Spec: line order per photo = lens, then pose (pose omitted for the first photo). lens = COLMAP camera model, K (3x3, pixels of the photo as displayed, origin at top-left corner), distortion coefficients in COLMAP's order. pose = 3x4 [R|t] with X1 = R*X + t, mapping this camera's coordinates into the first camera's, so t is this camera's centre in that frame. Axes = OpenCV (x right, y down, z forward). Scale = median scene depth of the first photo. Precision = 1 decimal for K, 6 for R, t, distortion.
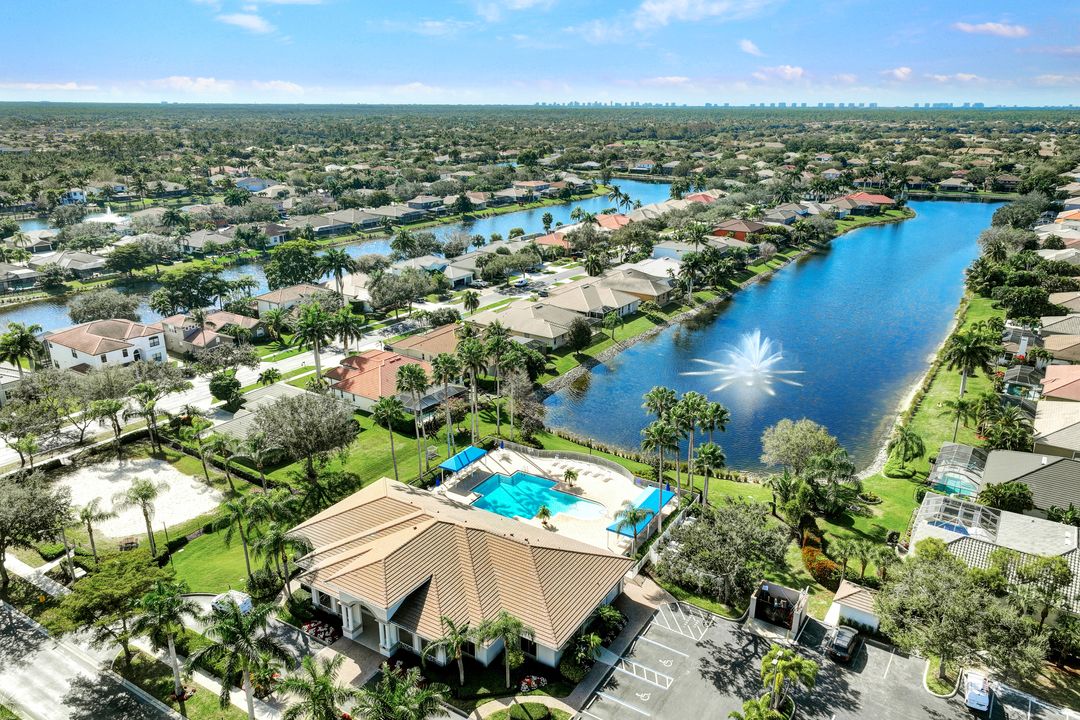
lens RADIAL K [[757.3, 0, 540.0], [0, 757.3, 360.0], [0, 0, 1]] dist [0.000204, 0.008468]
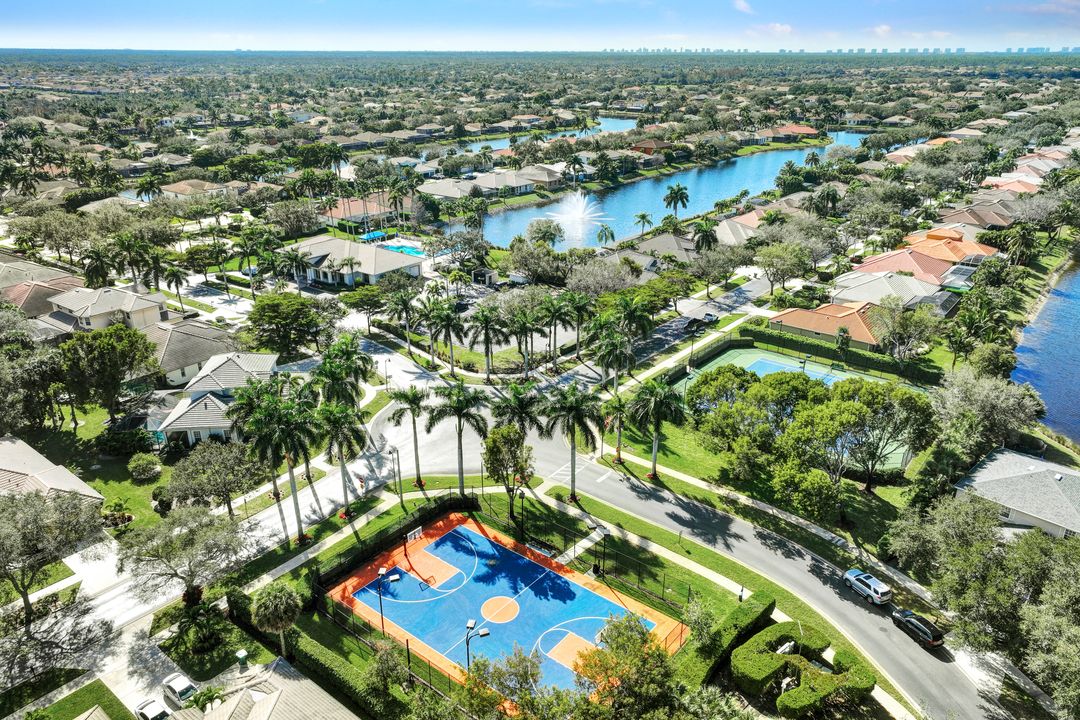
lens RADIAL K [[757.3, 0, 540.0], [0, 757.3, 360.0], [0, 0, 1]] dist [0.000204, 0.008468]
pose [[0.996278, 0.030734, -0.080536, 0.132254], [-0.025706, 0.997699, 0.062738, 0.084491], [0.082279, -0.060435, 0.994775, -0.245594]]
